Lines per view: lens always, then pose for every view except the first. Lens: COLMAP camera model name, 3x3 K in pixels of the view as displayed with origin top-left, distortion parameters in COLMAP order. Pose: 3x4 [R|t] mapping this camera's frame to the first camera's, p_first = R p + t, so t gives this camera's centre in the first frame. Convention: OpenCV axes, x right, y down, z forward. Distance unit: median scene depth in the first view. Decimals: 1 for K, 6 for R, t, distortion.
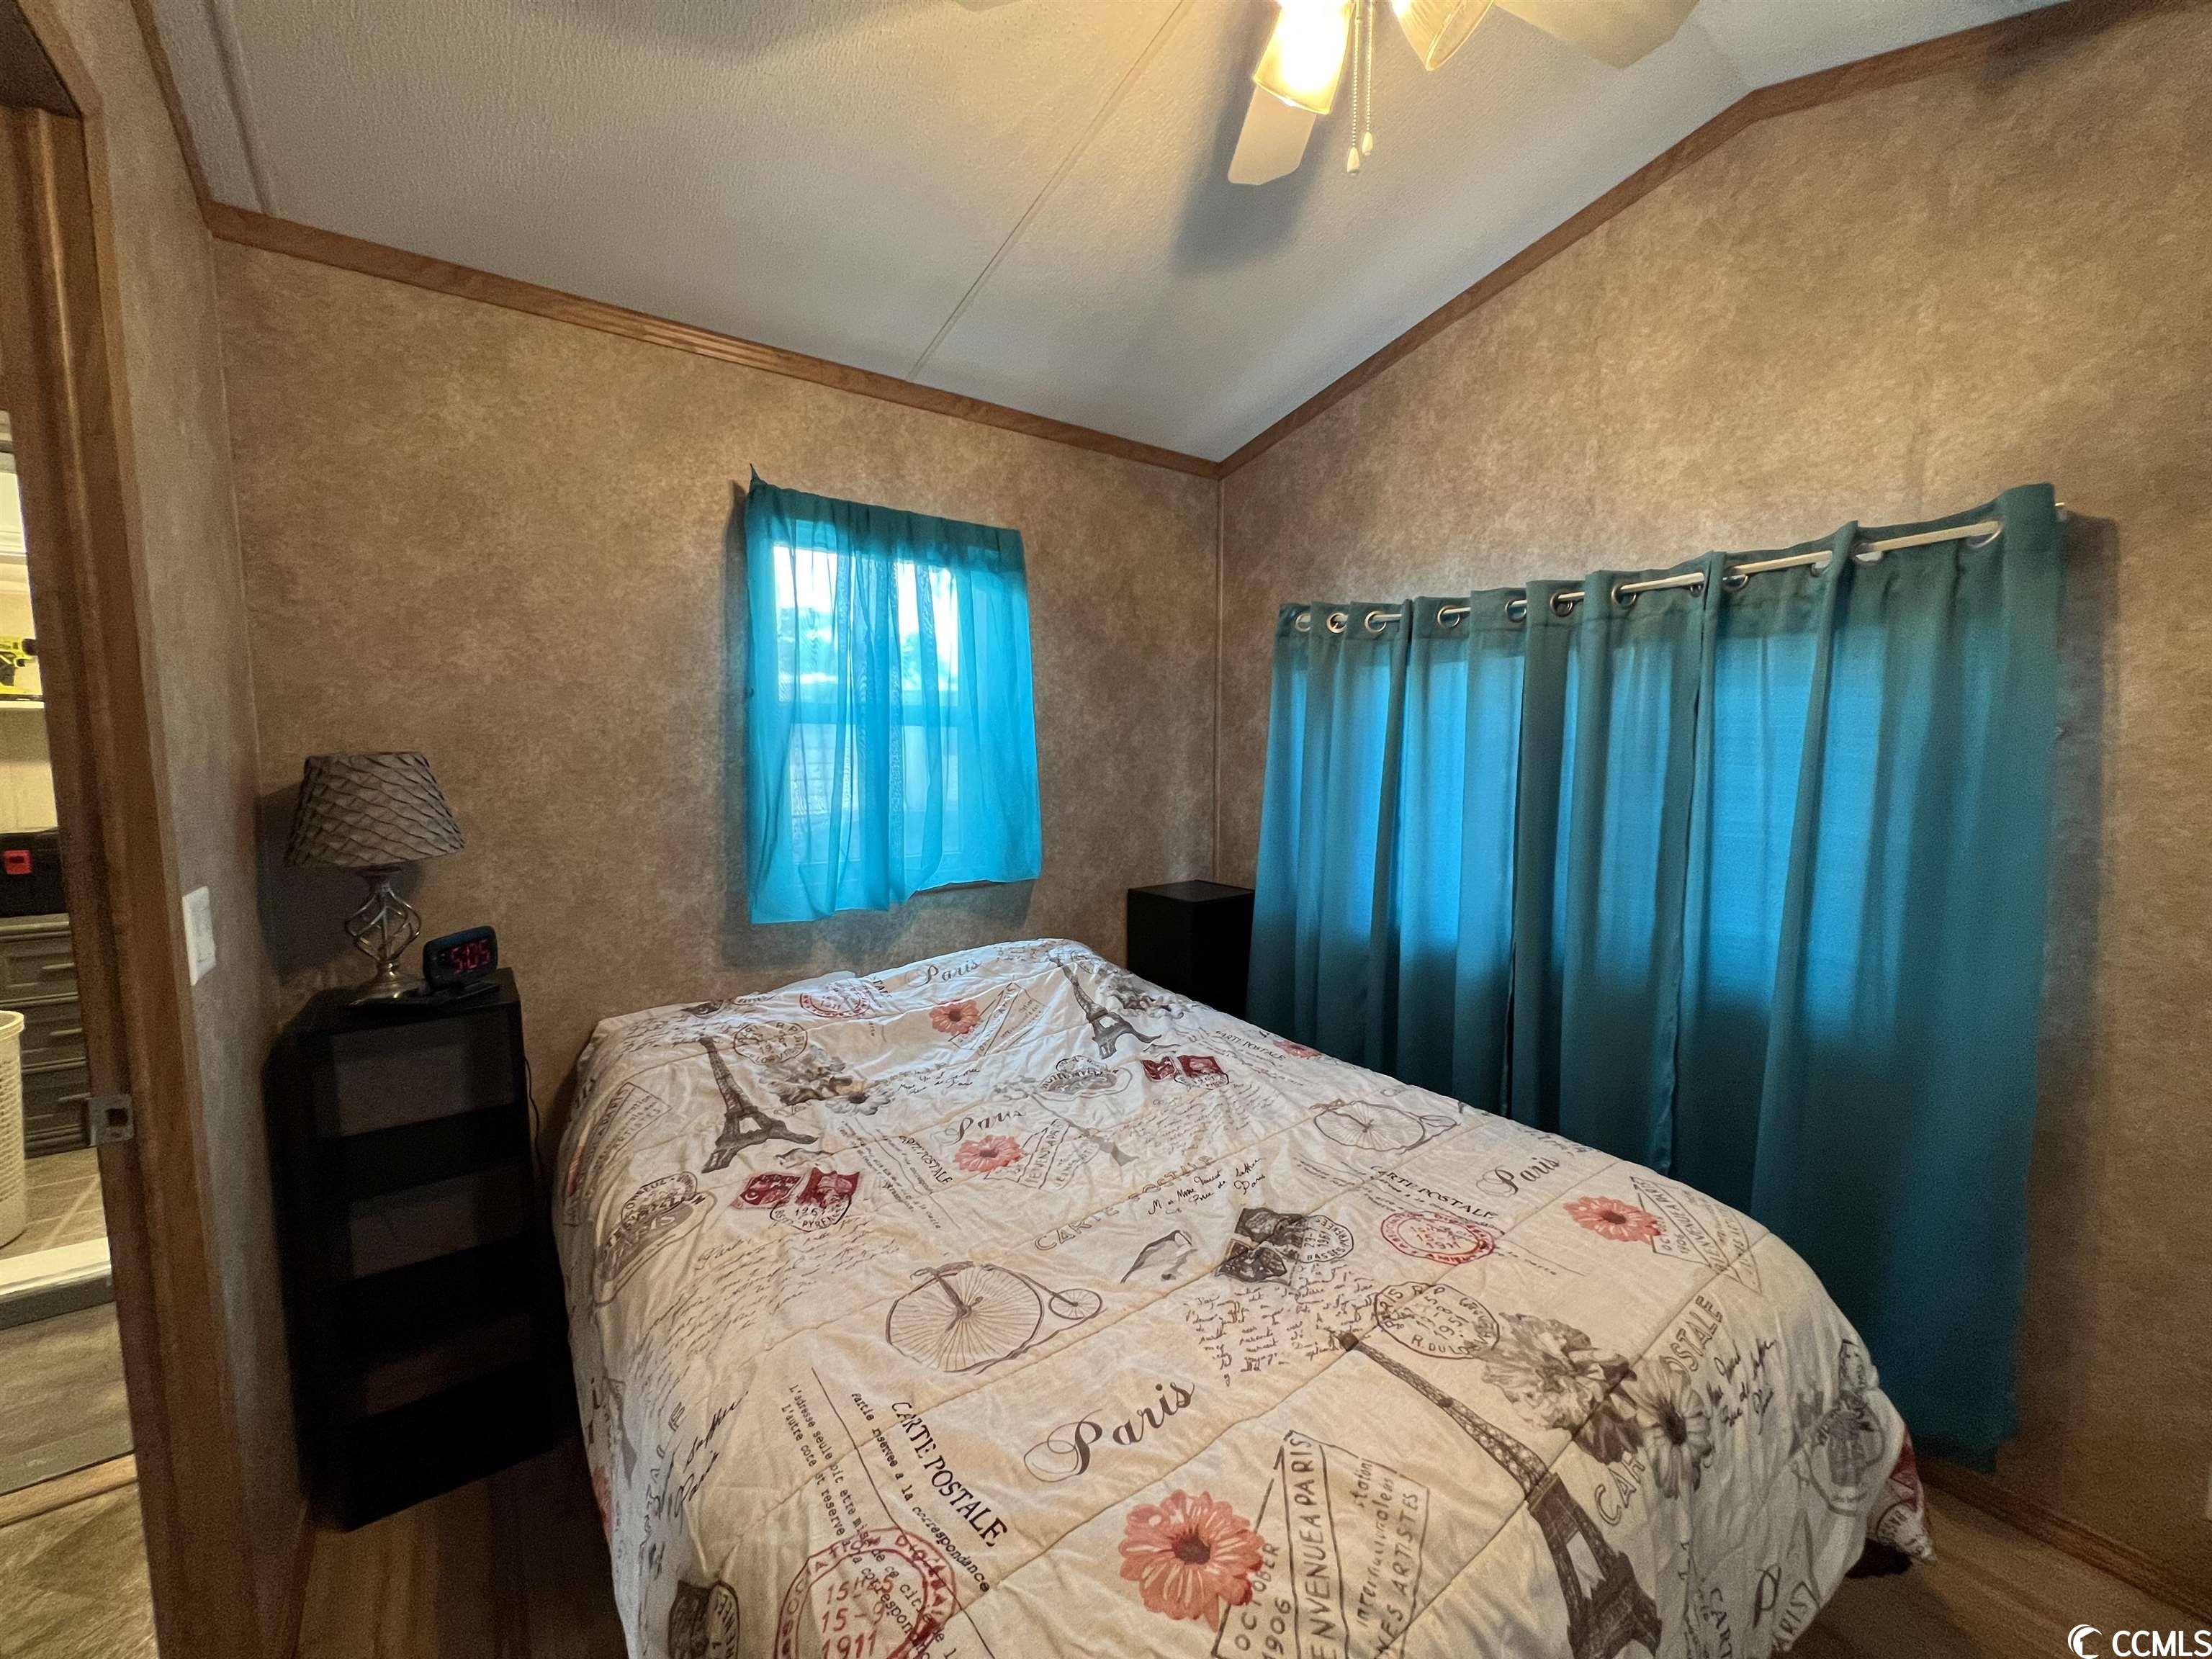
lens RADIAL K [[884.2, 0, 1116.0], [0, 884.2, 821.2], [0, 0, 1]] dist [-0.002587, 0.000205]
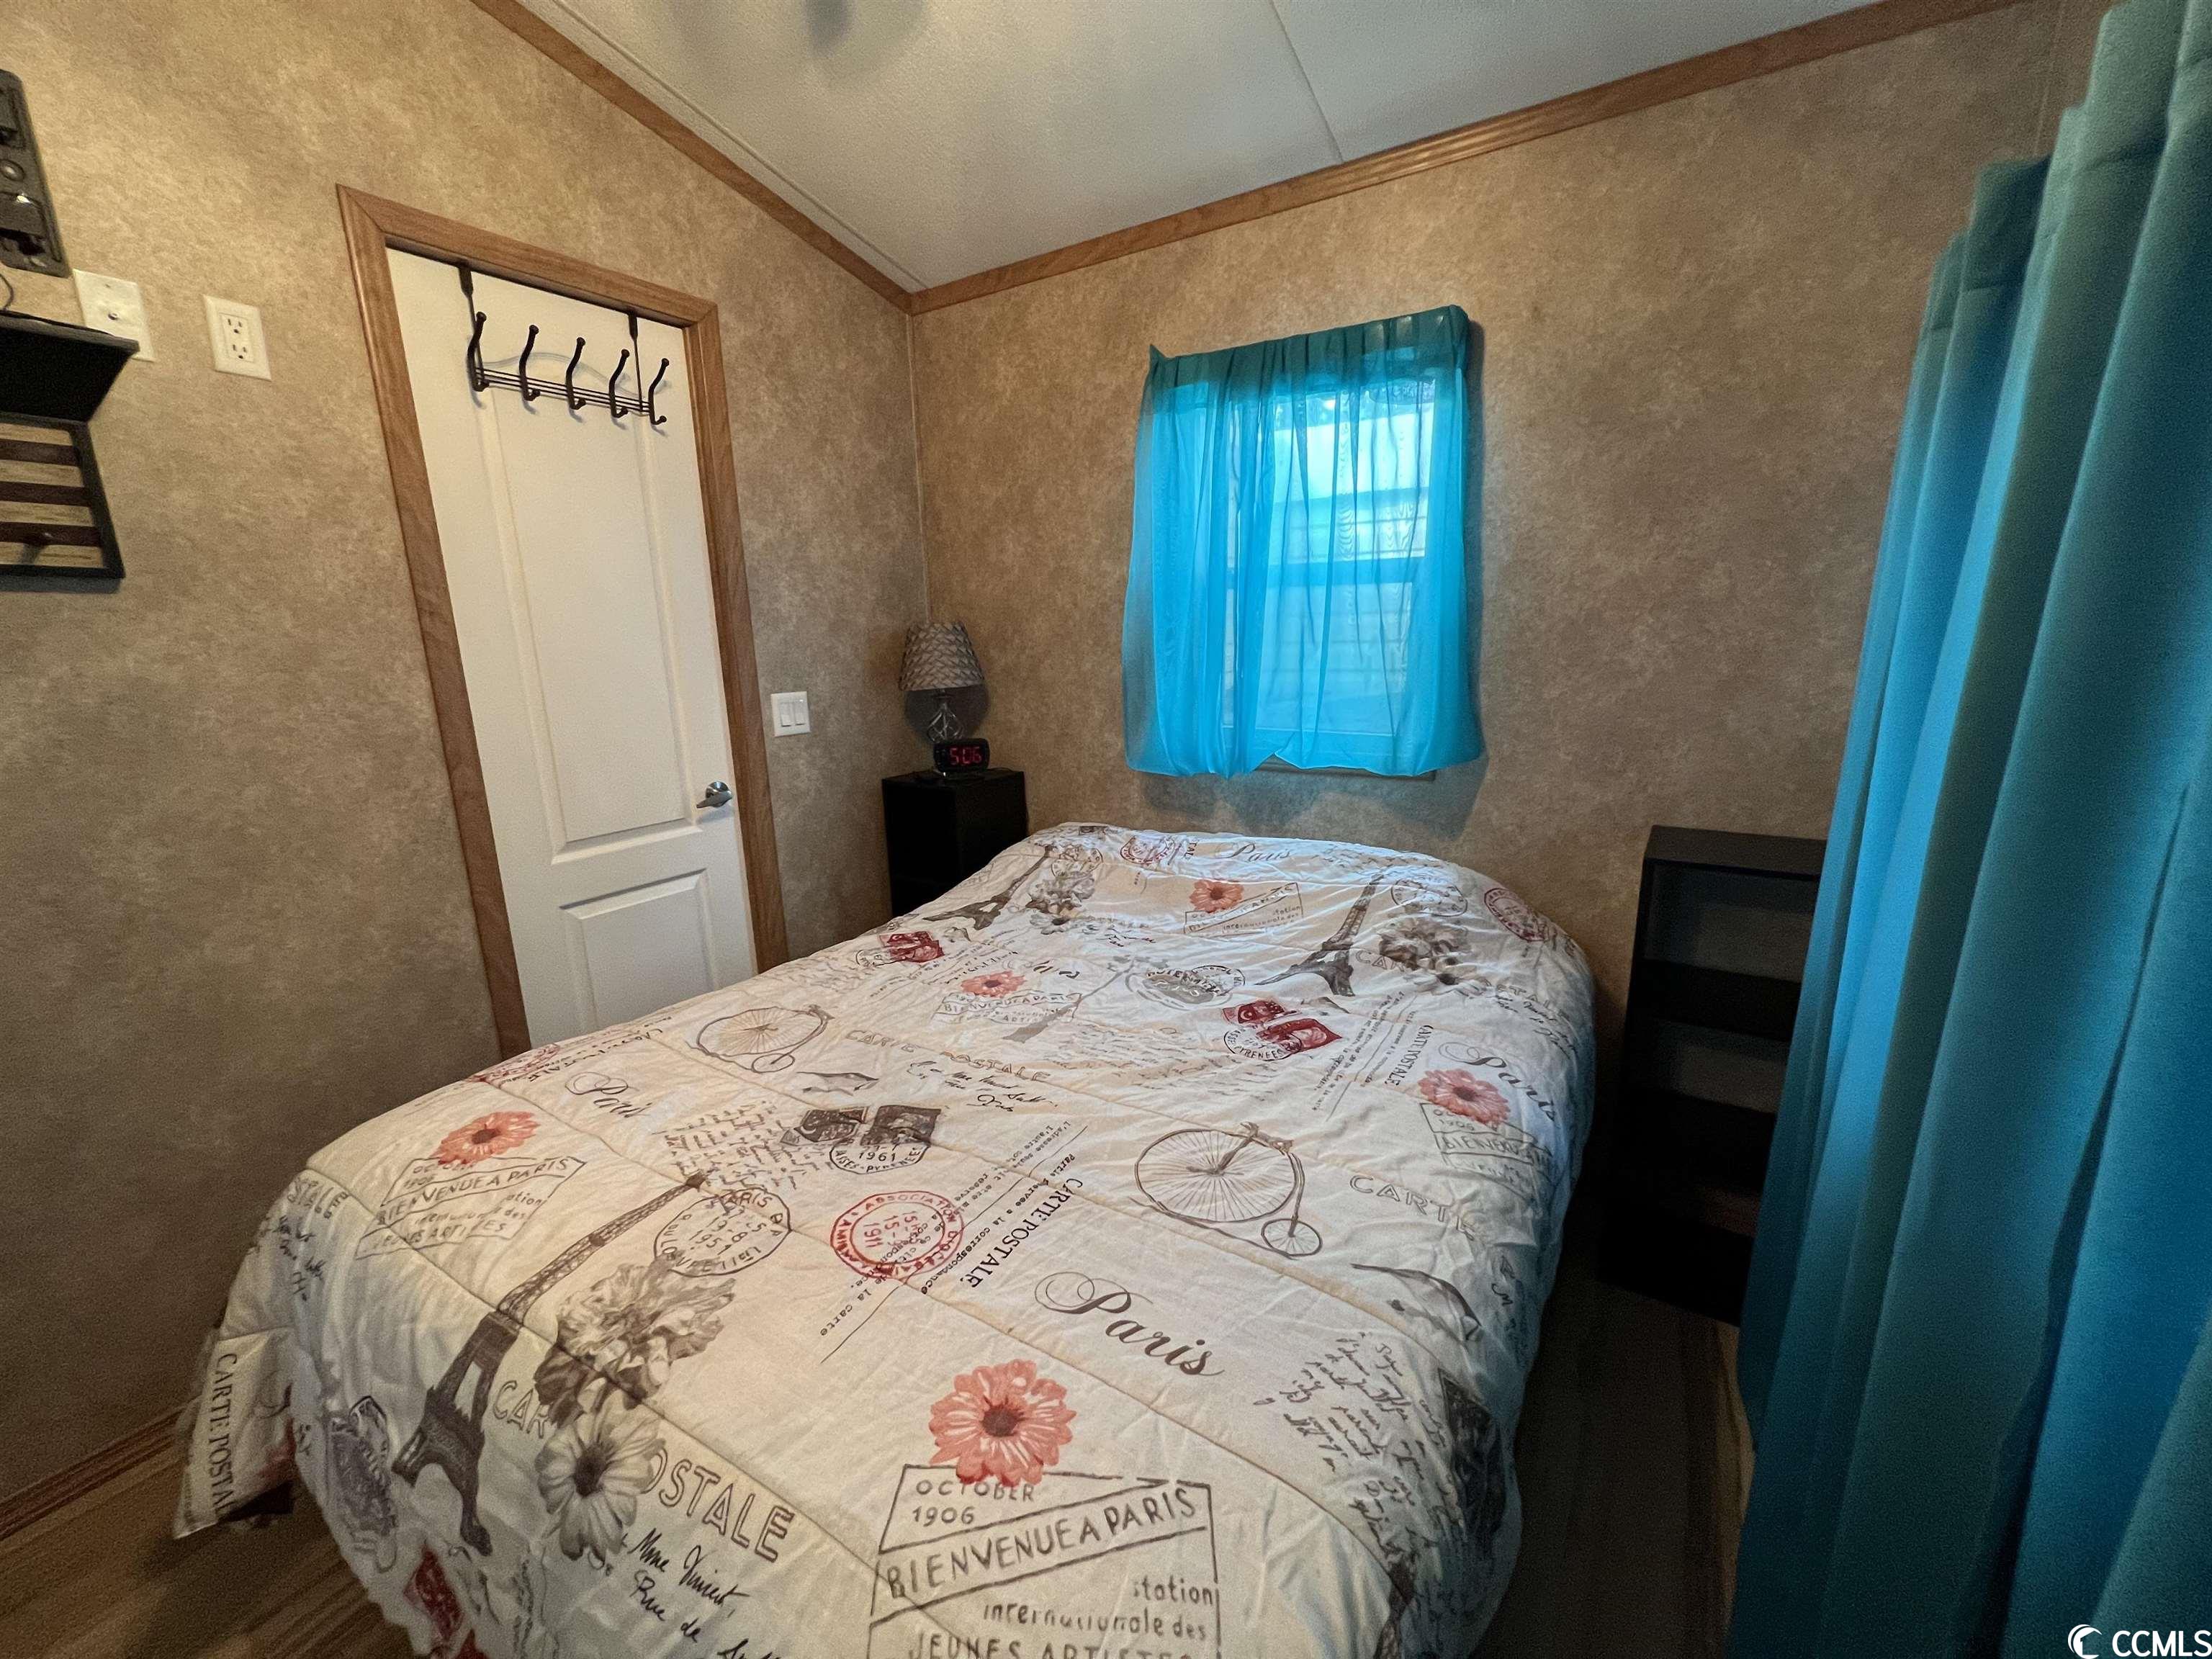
lens RADIAL K [[884.2, 0, 1096.7], [0, 884.2, 833.4], [0, 0, 1]] dist [-0.002587, 0.000205]
pose [[0.338934, 0.207737, -0.917589, 0.866103], [-0.060317, 0.978109, 0.199159, -0.040767], [0.938875, -0.012156, 0.344045, 0.719867]]
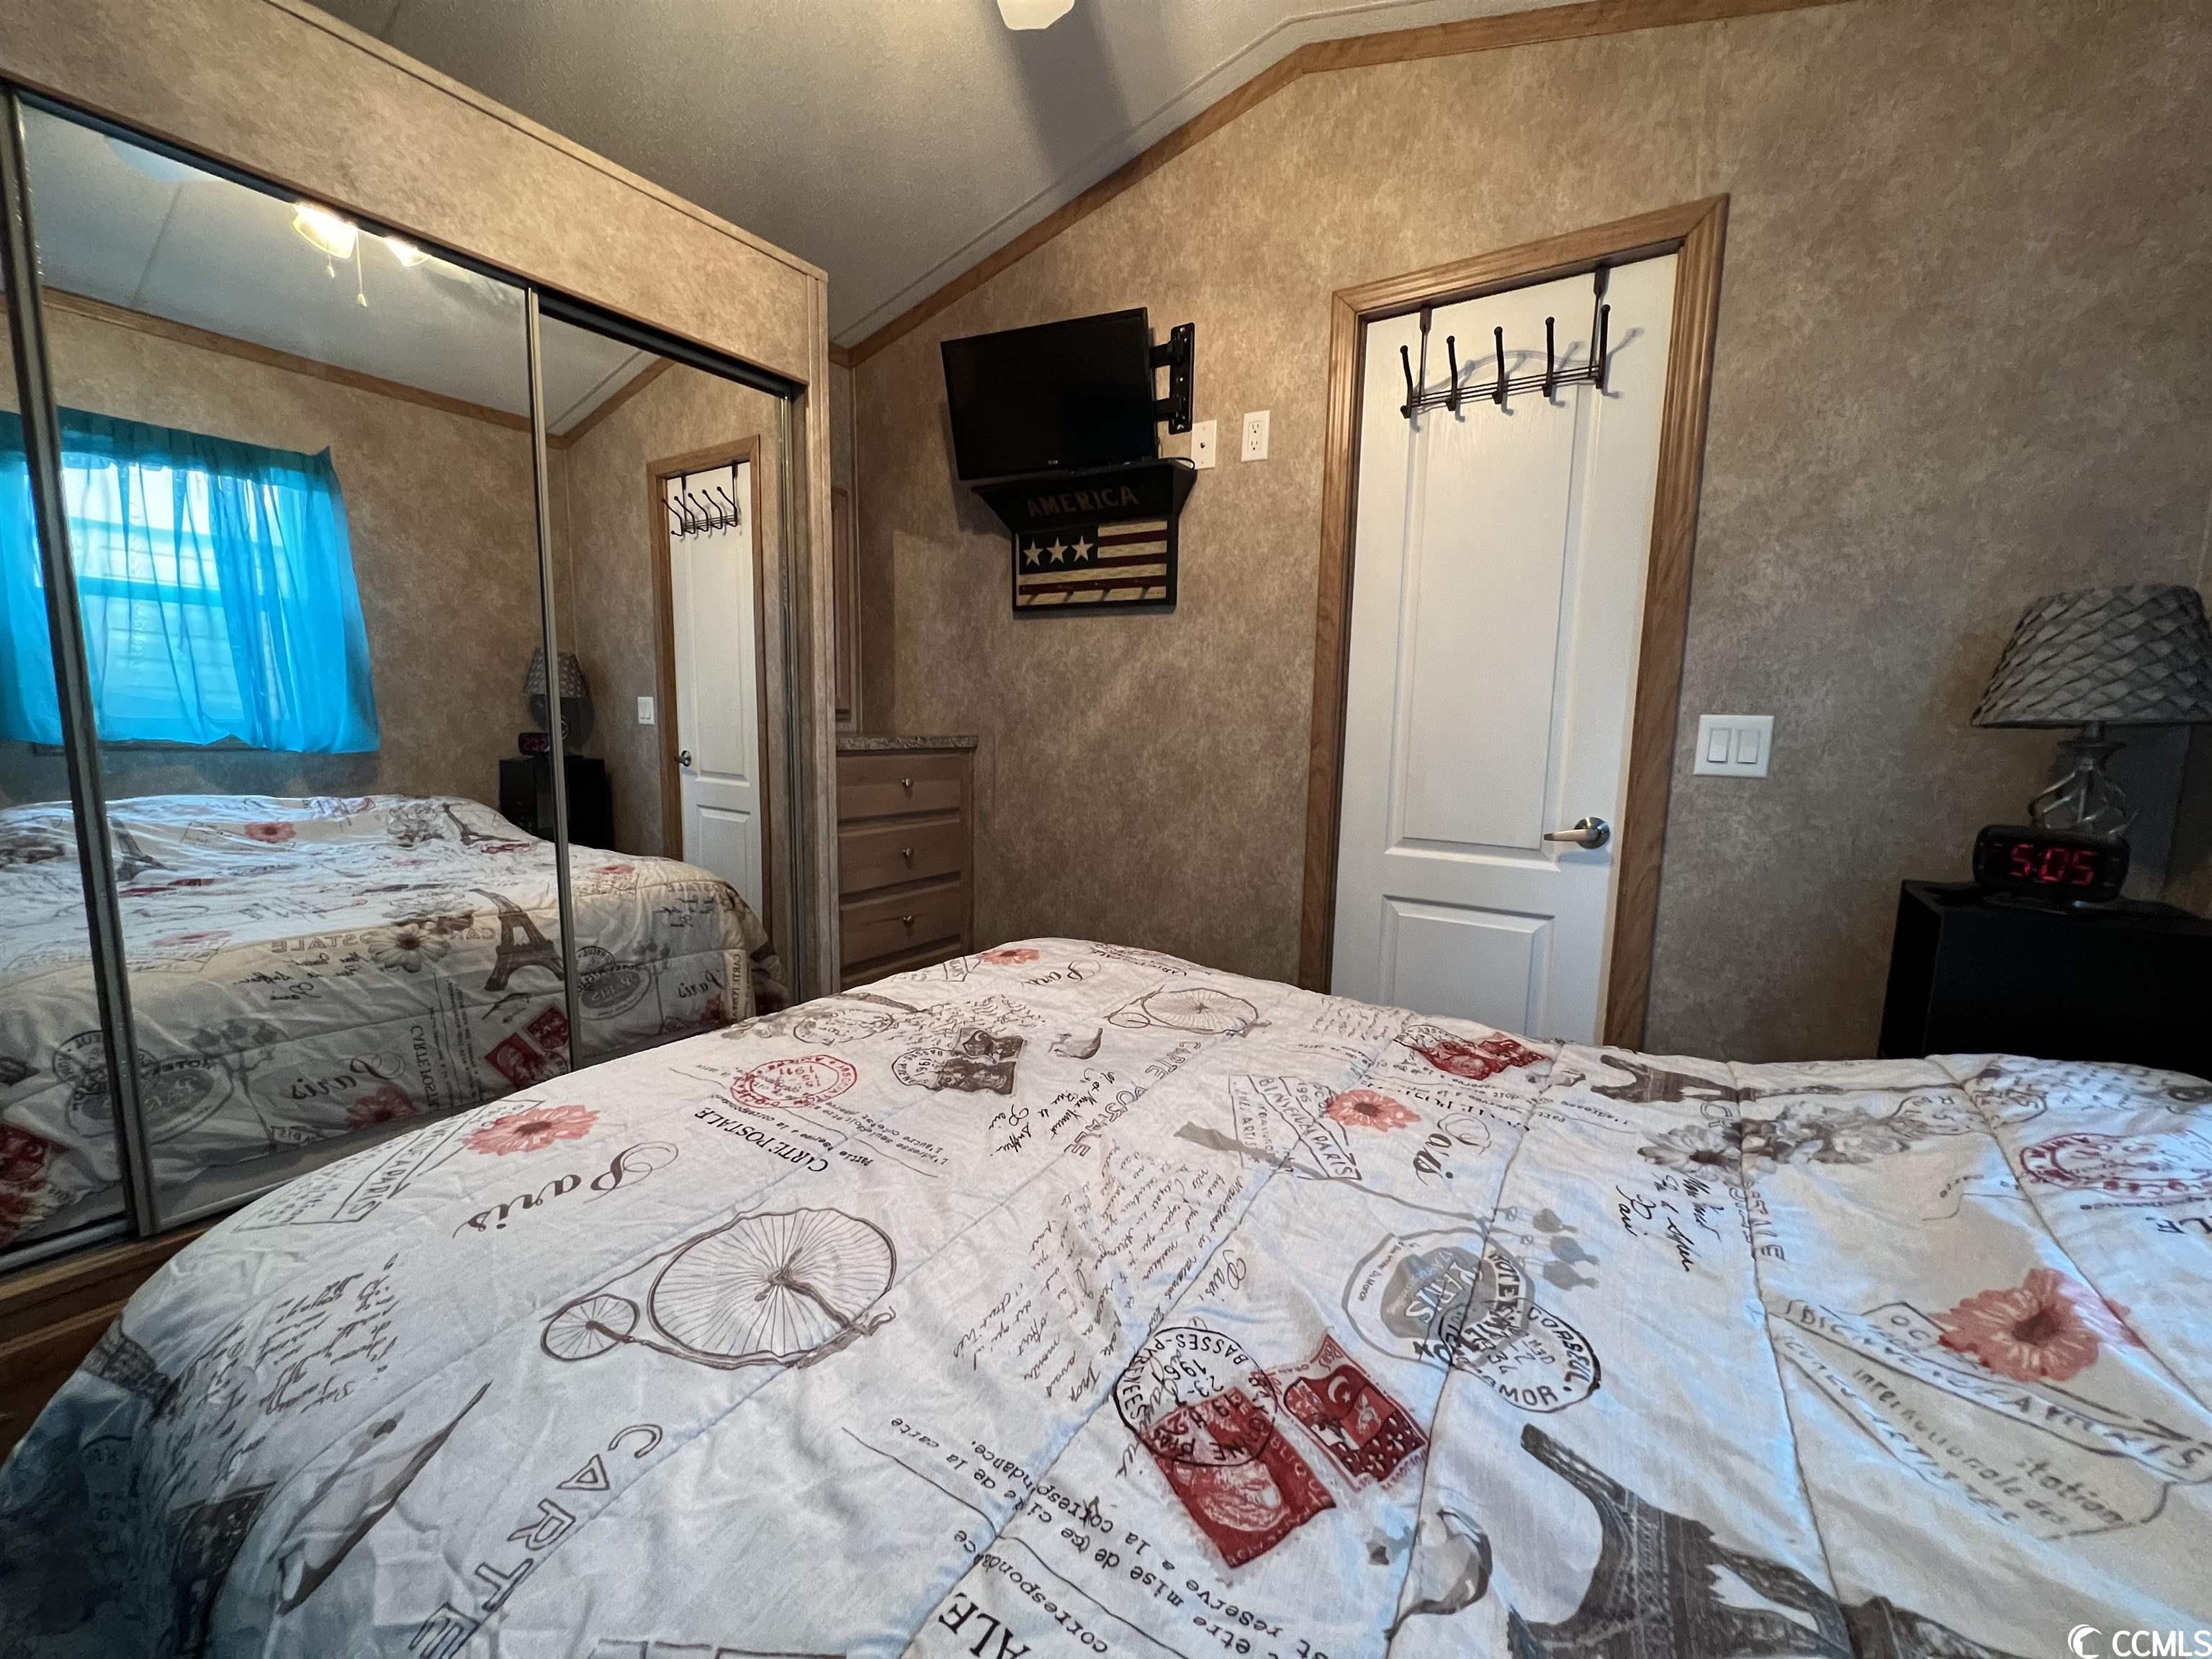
lens RADIAL K [[884.2, 0, 1107.2], [0, 884.2, 834.7], [0, 0, 1]] dist [-0.002587, 0.000205]
pose [[-0.944388, 0.022348, -0.328074, 0.283807], [-0.050689, 0.975870, 0.212387, 0.011704], [0.324904, 0.217206, -0.920467, 1.508952]]
